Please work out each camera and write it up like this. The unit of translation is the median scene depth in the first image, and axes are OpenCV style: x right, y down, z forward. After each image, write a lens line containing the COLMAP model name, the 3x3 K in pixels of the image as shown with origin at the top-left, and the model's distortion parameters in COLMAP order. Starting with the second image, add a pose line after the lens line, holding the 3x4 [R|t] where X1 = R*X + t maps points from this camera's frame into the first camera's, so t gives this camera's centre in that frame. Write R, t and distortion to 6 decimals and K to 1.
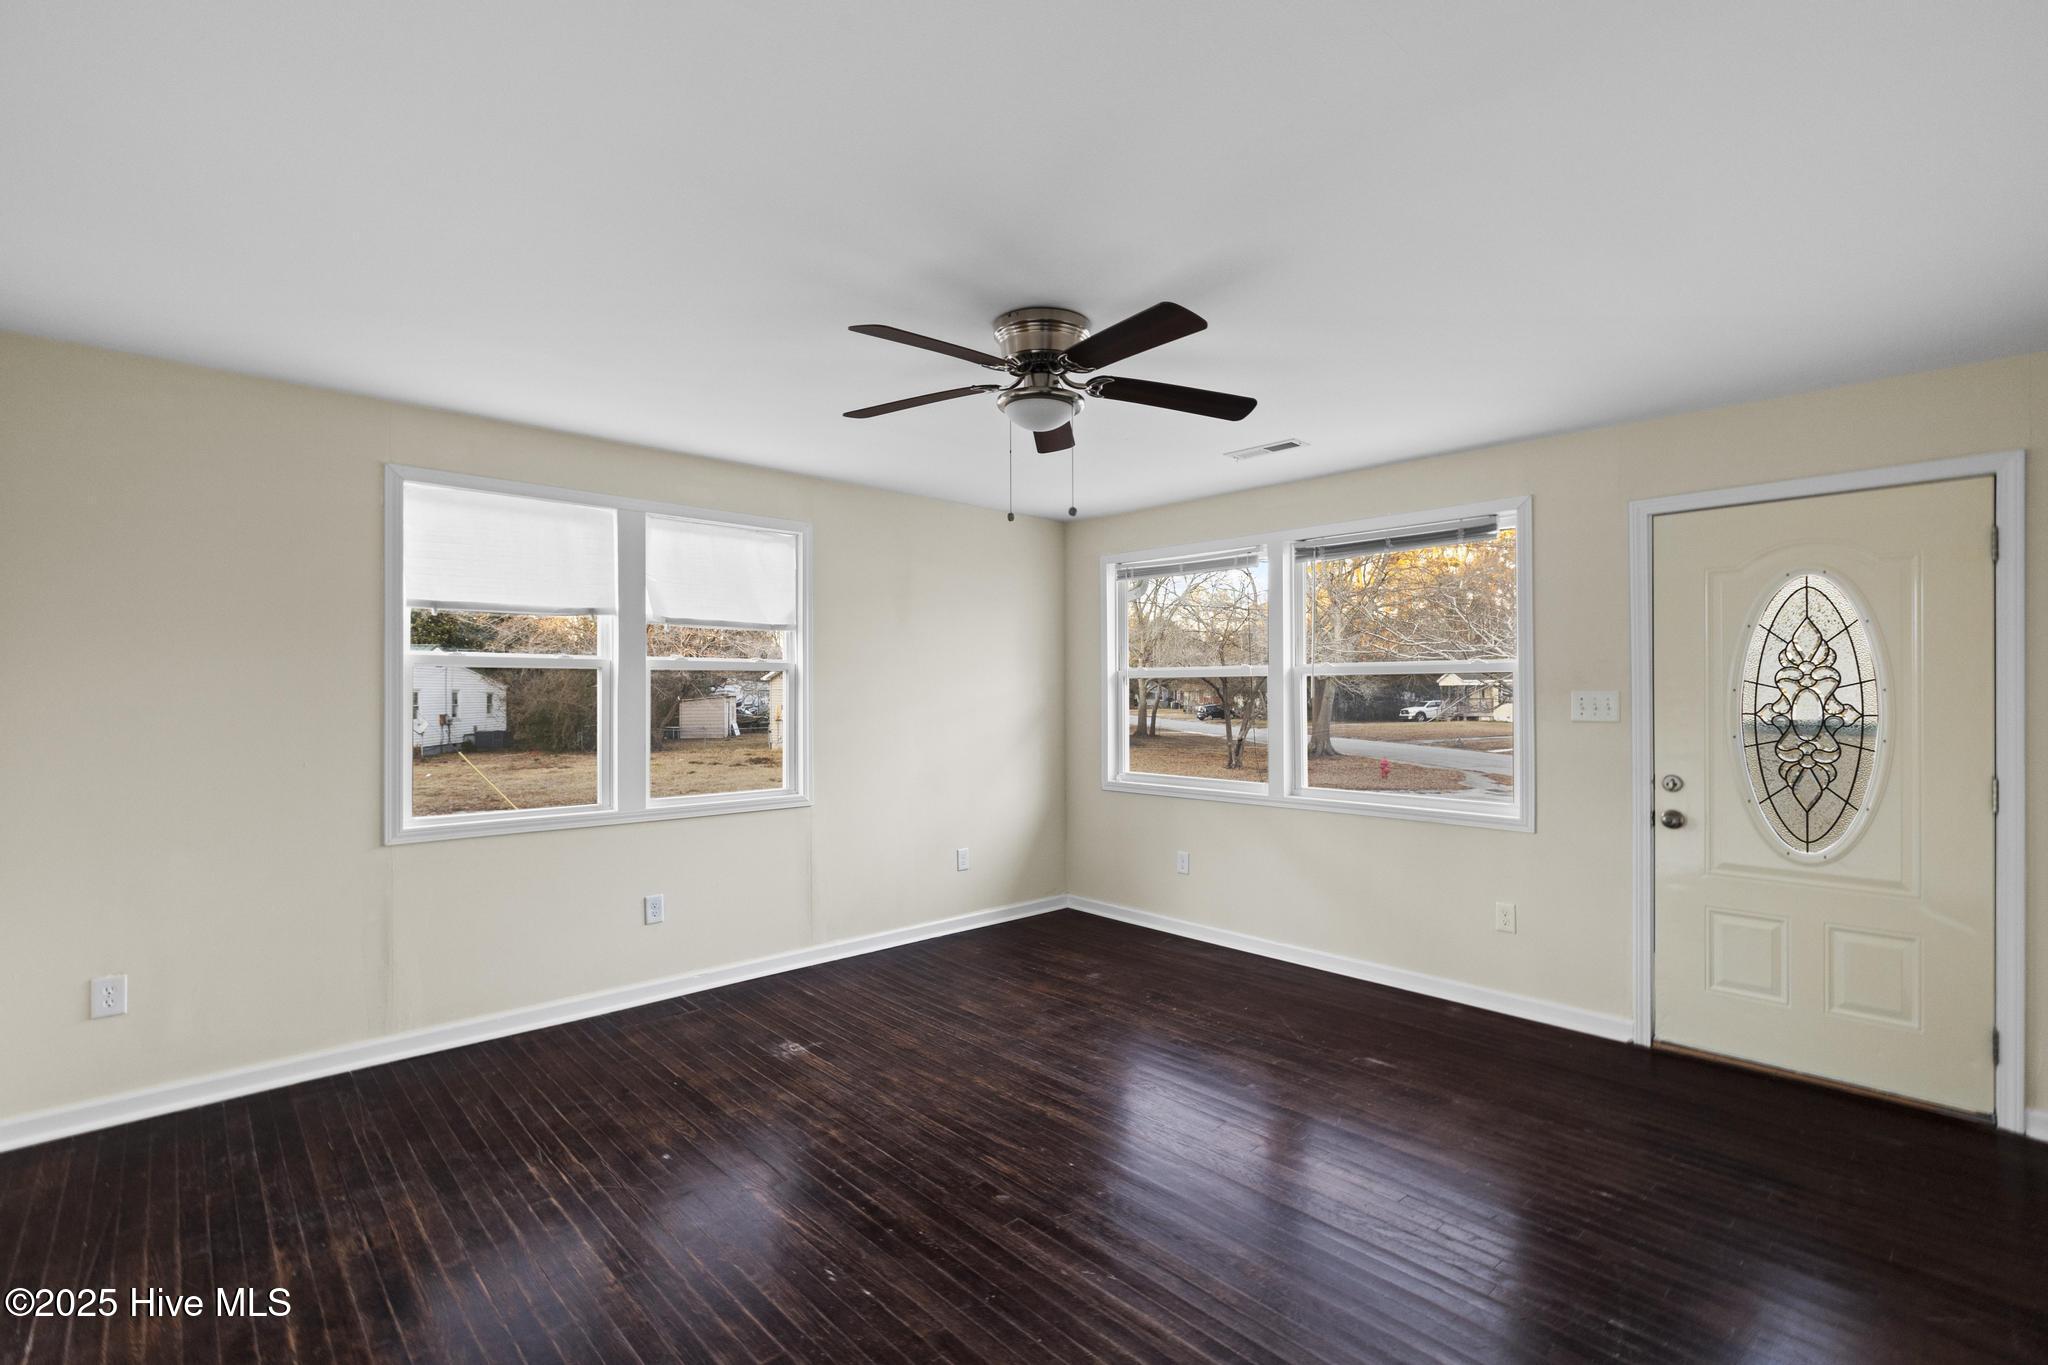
lens RADIAL K [[913.1, 0, 1024.6], [0, 913.1, 691.2], [0, 0, 1]] dist [-0.001101, -0.001810]
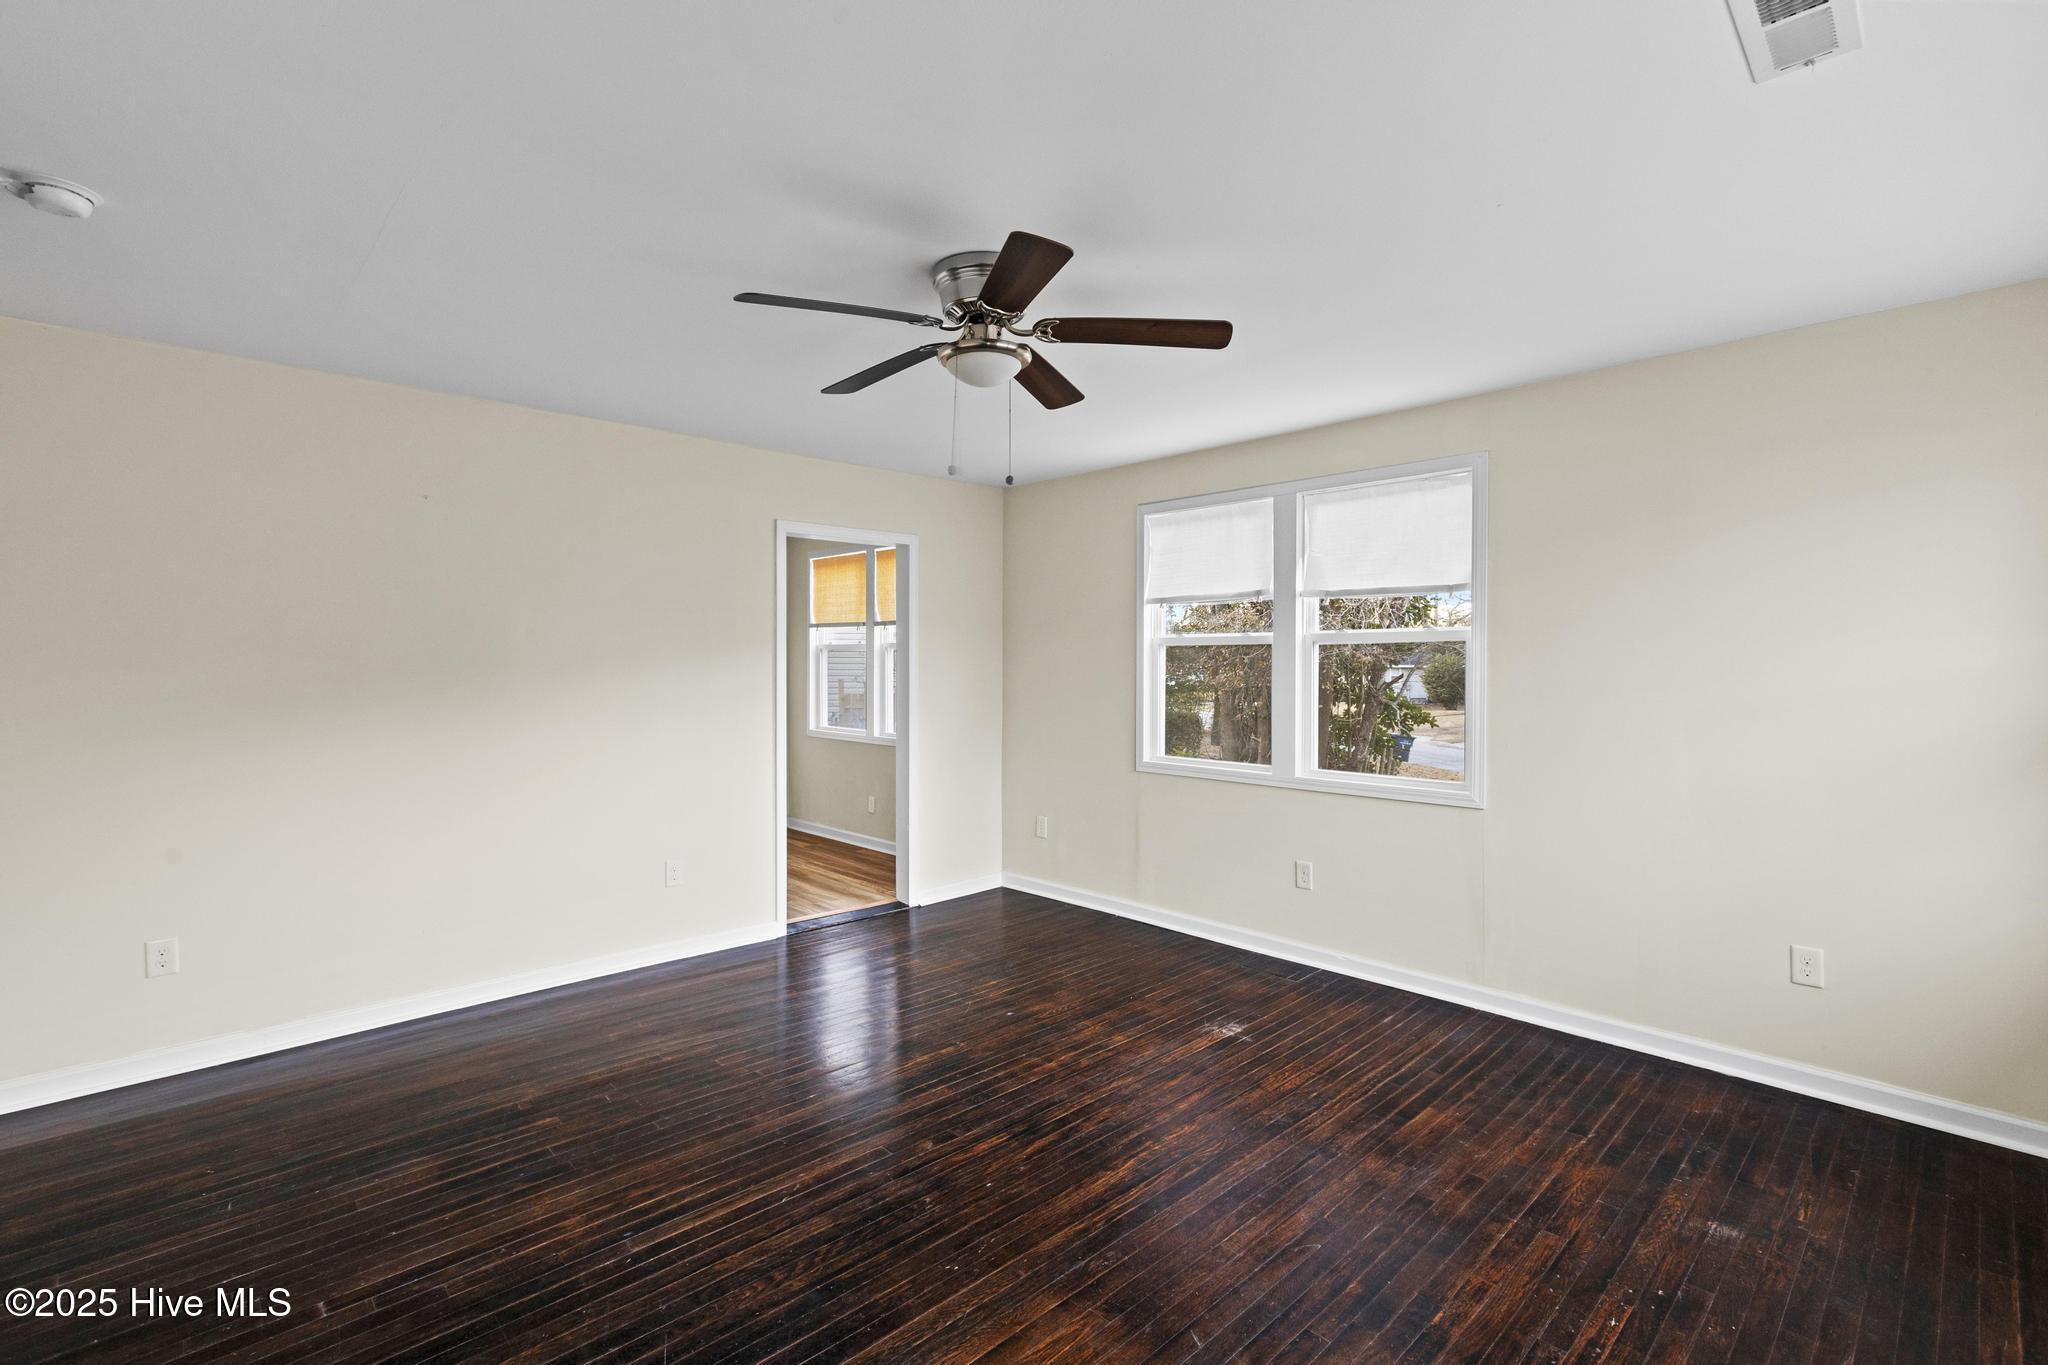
lens RADIAL K [[913.1, 0, 1027.0], [0, 913.1, 674.0], [0, 0, 1]] dist [-0.001101, -0.001810]
pose [[0.019331, 0.010088, -0.999762, 0.773237], [-0.001976, 0.999948, 0.010052, 0.000852], [0.999811, 0.001782, 0.019349, 0.825951]]
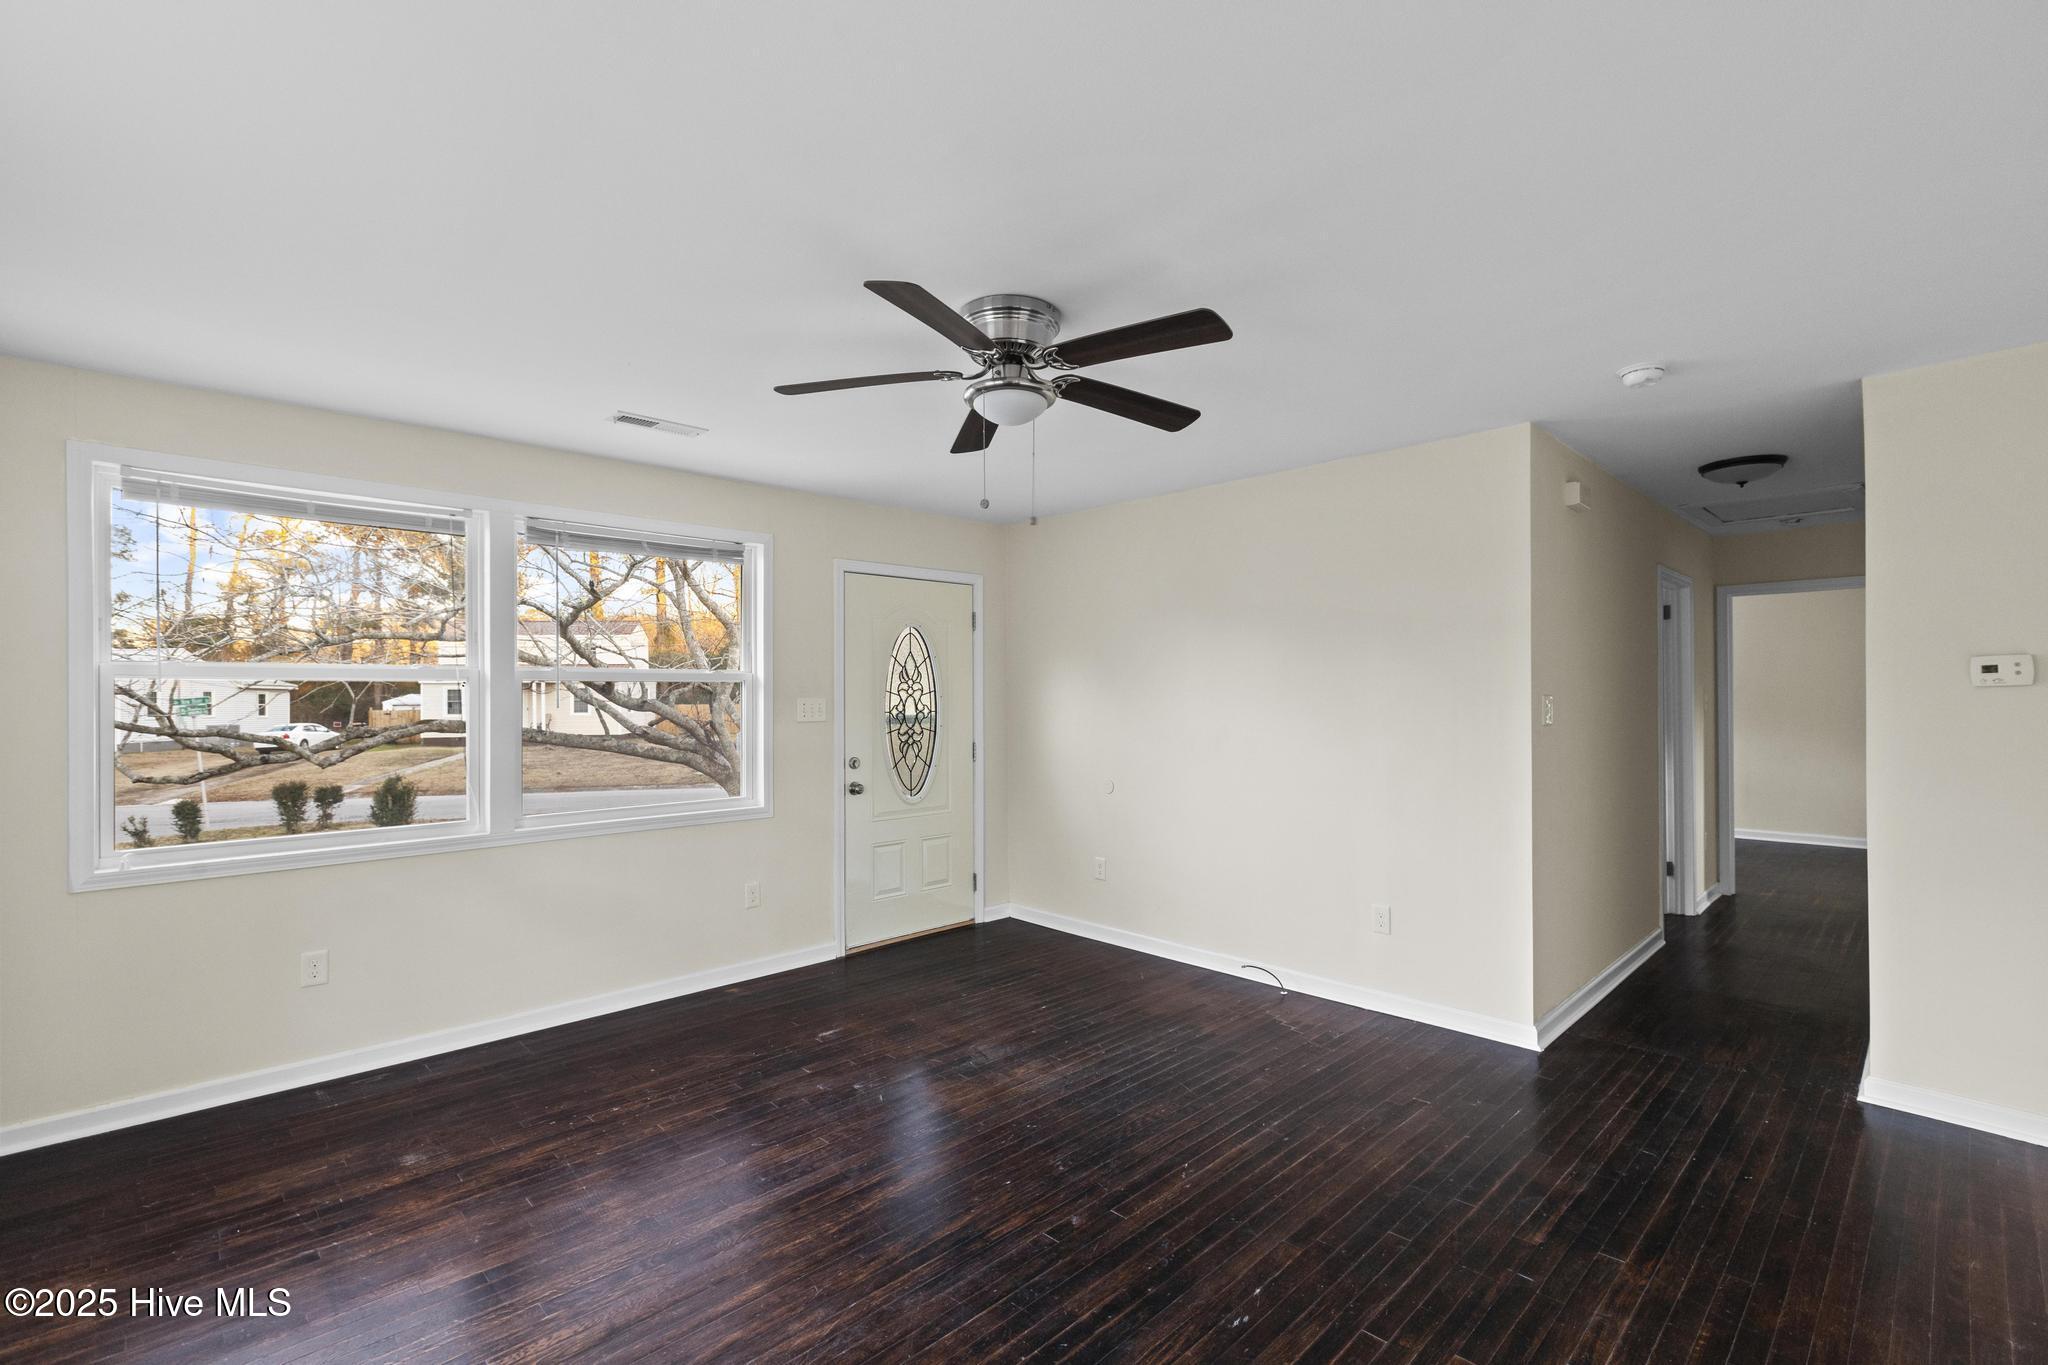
lens RADIAL K [[913.1, 0, 1019.2], [0, 913.1, 687.7], [0, 0, 1]] dist [-0.001101, -0.001810]
pose [[-0.017251, 0.008779, 0.999813, -0.753312], [0.005137, 0.999949, -0.008692, -0.001766], [-0.999838, 0.004986, -0.017295, 0.812288]]
